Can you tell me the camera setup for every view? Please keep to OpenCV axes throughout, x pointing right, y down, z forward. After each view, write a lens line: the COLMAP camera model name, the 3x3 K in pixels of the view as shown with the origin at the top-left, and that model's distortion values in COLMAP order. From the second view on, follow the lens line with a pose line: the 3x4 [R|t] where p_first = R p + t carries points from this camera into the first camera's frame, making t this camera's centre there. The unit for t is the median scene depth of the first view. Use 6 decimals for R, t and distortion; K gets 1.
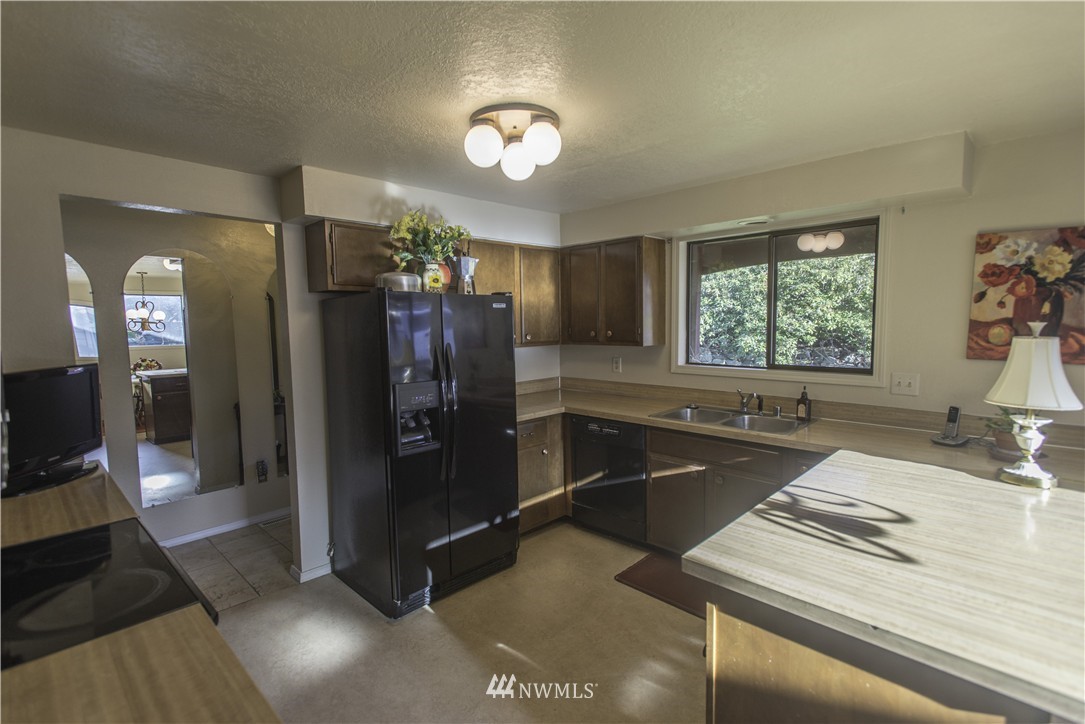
lens RADIAL K [[507.5, 0, 541.4], [0, 507.5, 363.8], [0, 0, 1]] dist [0.012226, -0.001048]
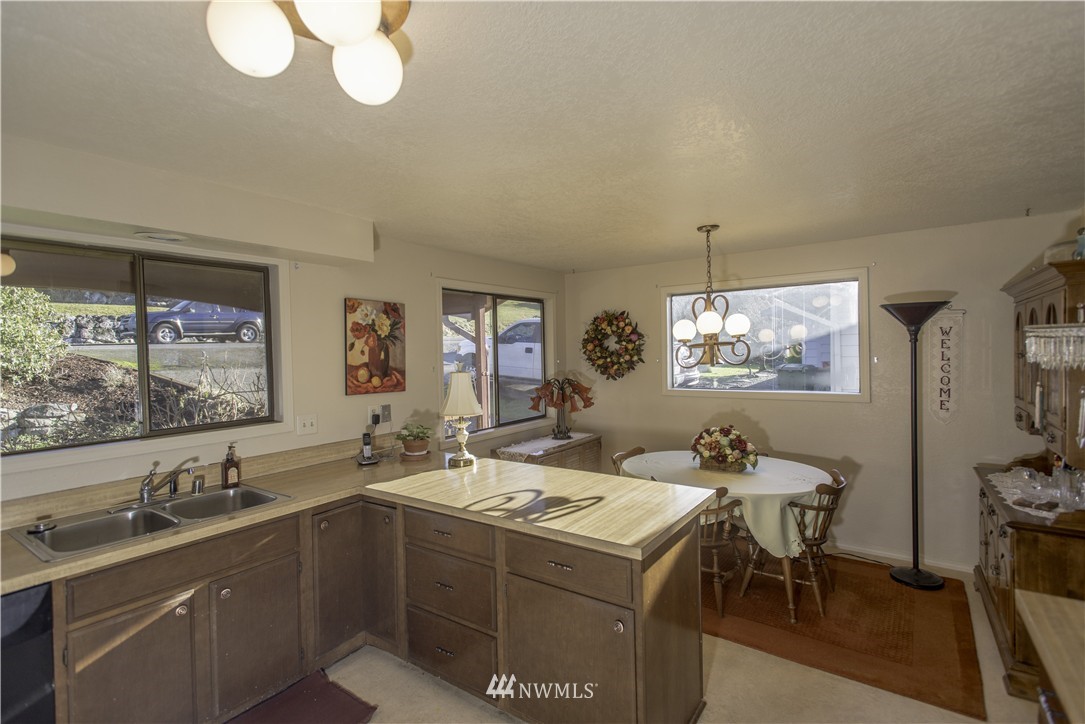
lens RADIAL K [[507.5, 0, 540.8], [0, 507.5, 358.2], [0, 0, 1]] dist [0.012226, -0.001048]
pose [[-0.146402, 0.005242, 0.989211, -0.520883], [0.115658, 0.993218, 0.011854, -0.067194], [-0.982441, 0.116145, -0.146015, 0.785757]]
